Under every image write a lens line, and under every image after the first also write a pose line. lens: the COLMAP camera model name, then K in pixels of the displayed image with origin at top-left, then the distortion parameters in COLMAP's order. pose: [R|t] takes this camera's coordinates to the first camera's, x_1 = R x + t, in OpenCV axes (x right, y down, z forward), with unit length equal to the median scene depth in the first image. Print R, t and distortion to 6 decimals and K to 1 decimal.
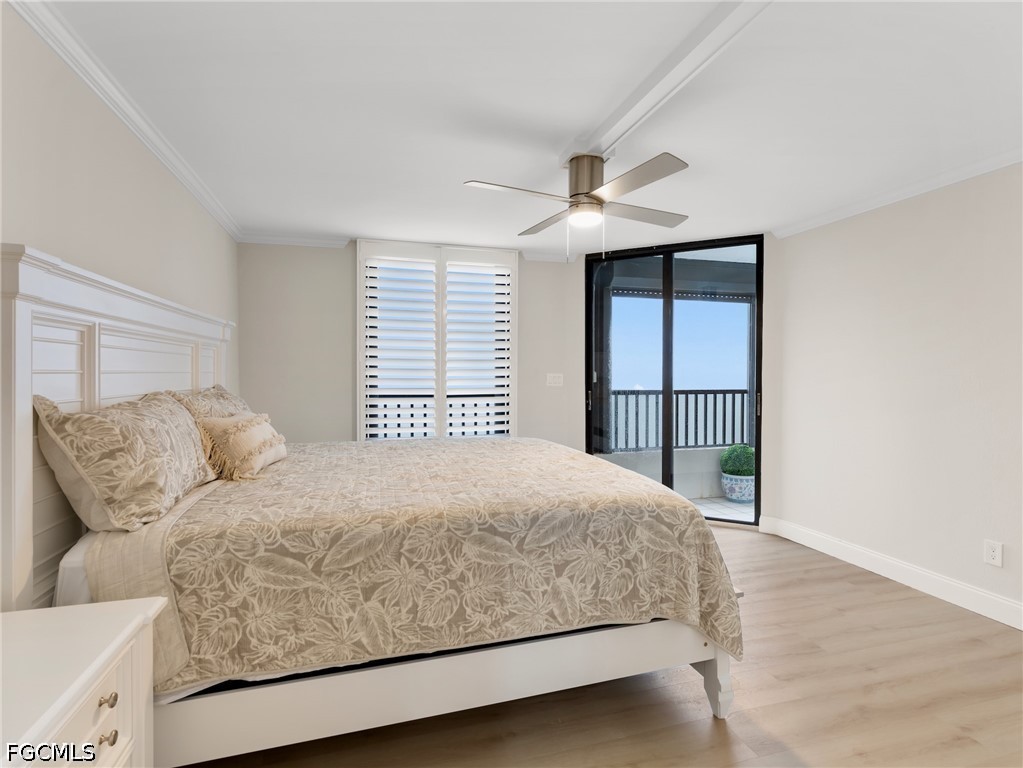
lens RADIAL K [[523.5, 0, 514.7], [0, 523.5, 384.0], [0, 0, 1]] dist [0.005019, -0.000488]
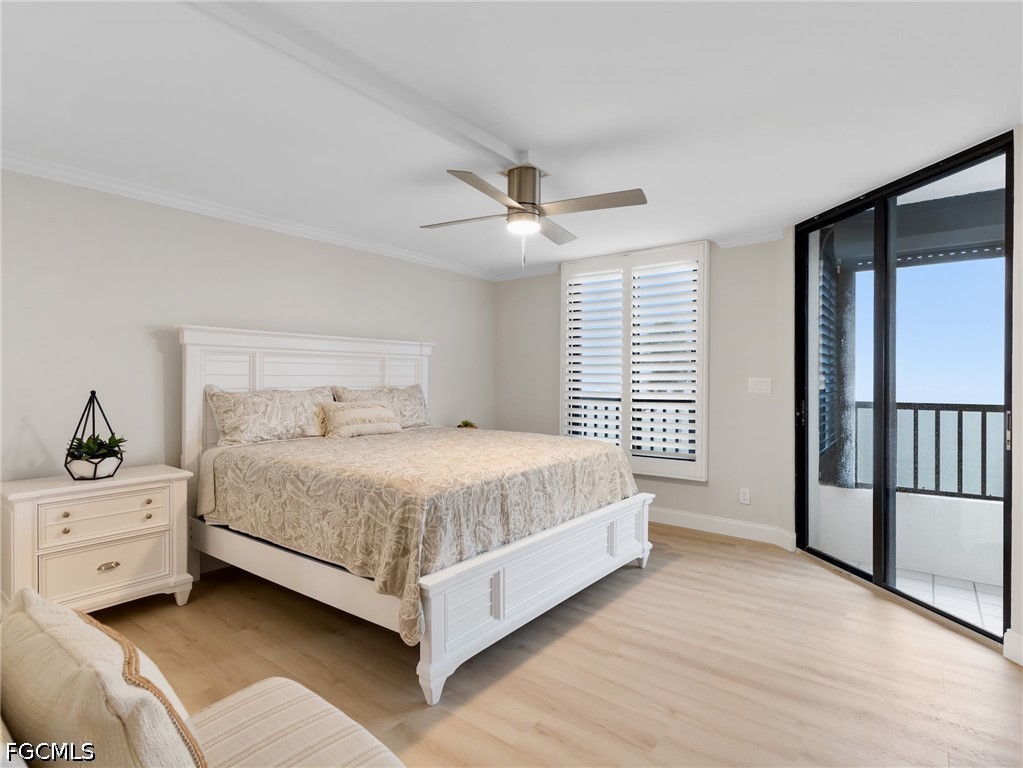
lens RADIAL K [[538.3, 0, 529.8], [0, 538.3, 382.2], [0, 0, 1]] dist [0.002011, -0.000629]
pose [[0.598191, 0.005641, -0.801334, 0.611377], [-0.020296, 0.999761, -0.008114, 0.000837], [0.801096, 0.021118, 0.598163, 0.225896]]
